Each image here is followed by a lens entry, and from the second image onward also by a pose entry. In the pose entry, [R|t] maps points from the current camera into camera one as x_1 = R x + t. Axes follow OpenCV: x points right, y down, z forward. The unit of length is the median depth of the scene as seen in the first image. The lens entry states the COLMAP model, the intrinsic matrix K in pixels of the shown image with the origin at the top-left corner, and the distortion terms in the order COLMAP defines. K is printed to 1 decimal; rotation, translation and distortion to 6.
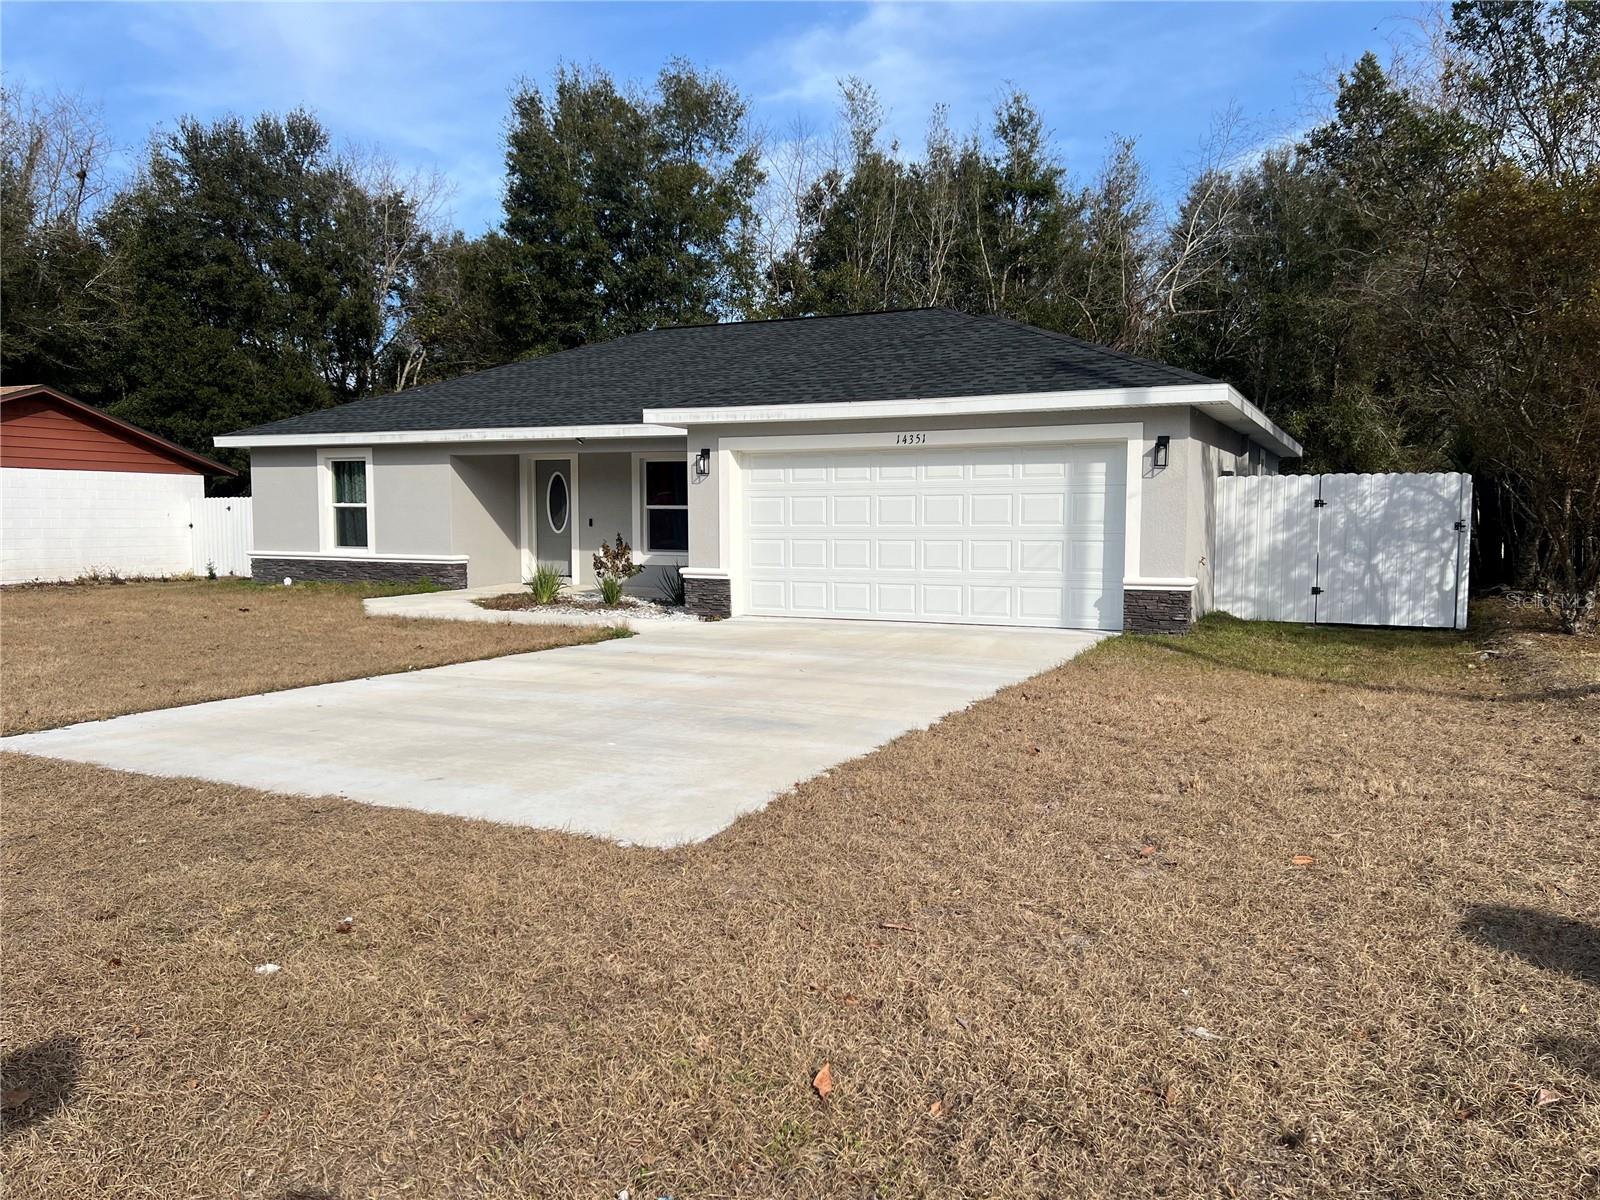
lens RADIAL K [[1188.6, 0, 800.0], [0, 1188.6, 600.0], [0, 0, 1]] dist [-0.002030, -0.000009]
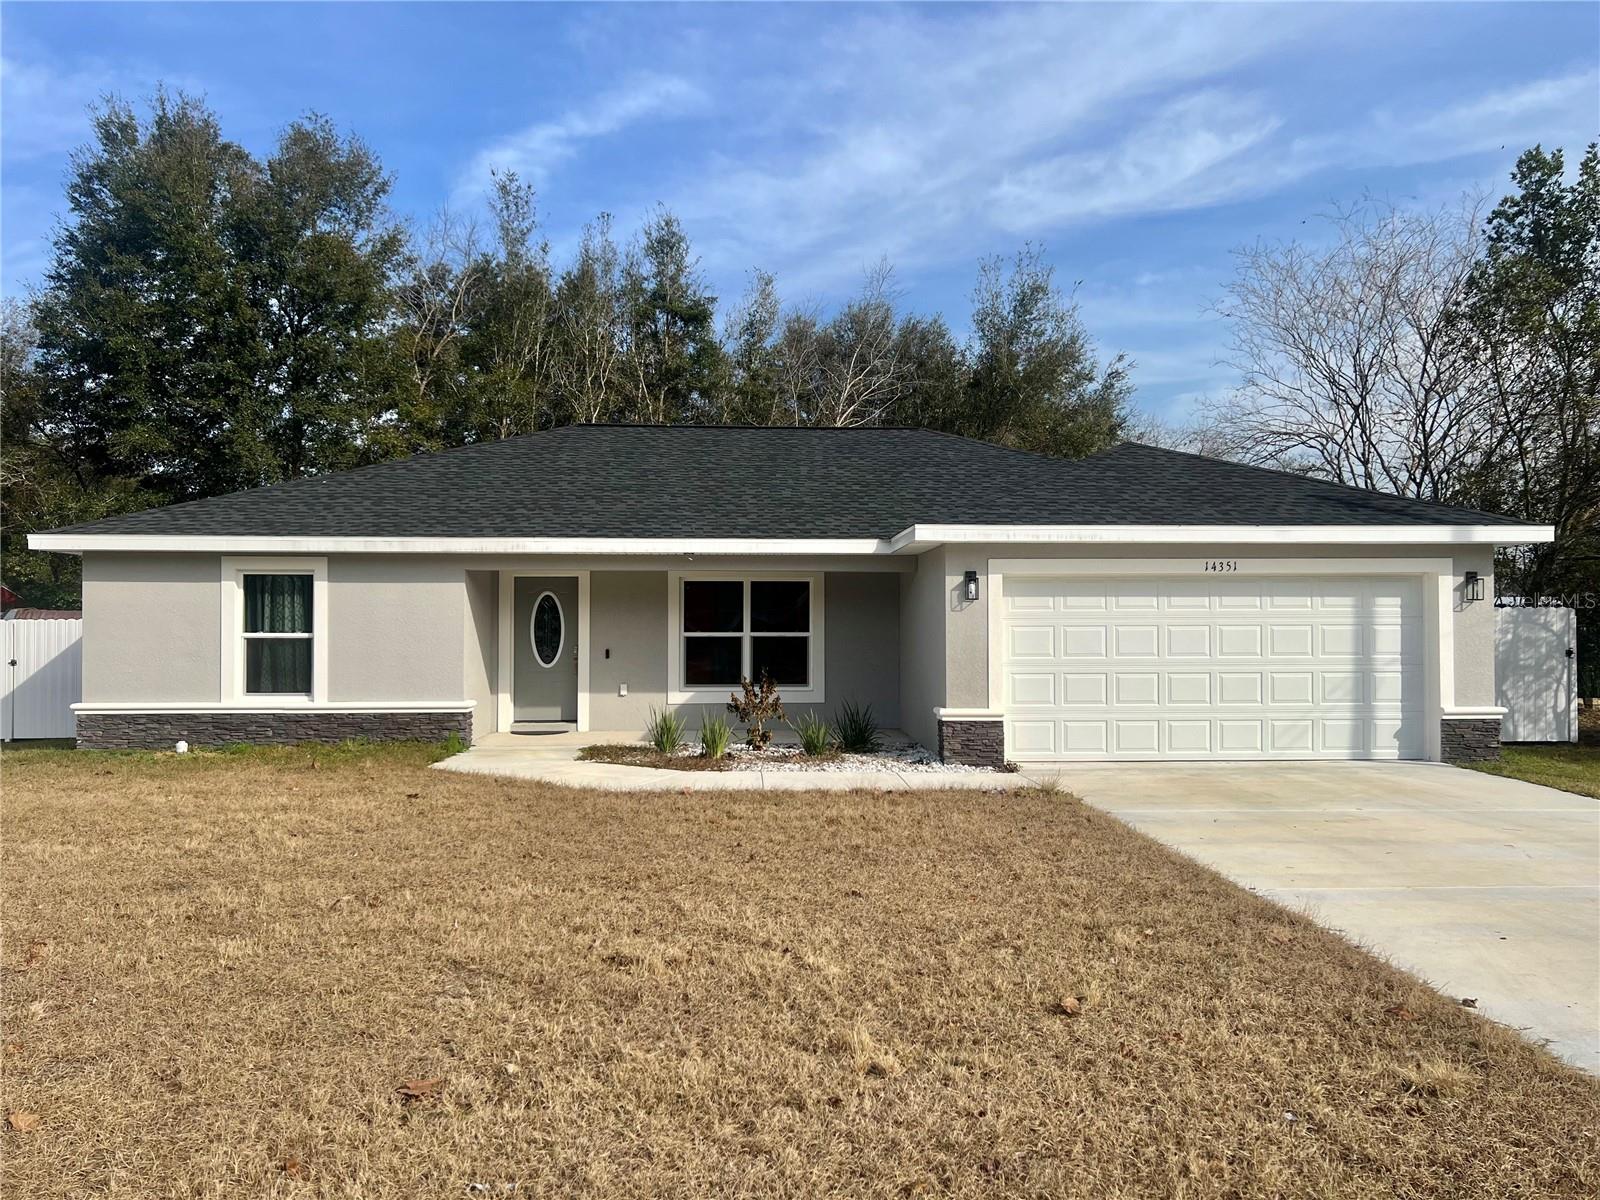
lens RADIAL K [[1252.1, 0, 800.0], [0, 1252.1, 600.0], [0, 0, 1]] dist [-0.005087, 0.093889]
pose [[0.890611, 0.013952, 0.454551, -0.450317], [0.035715, 0.994296, -0.100496, -0.013628], [-0.453361, 0.105737, 0.885033, 0.182365]]
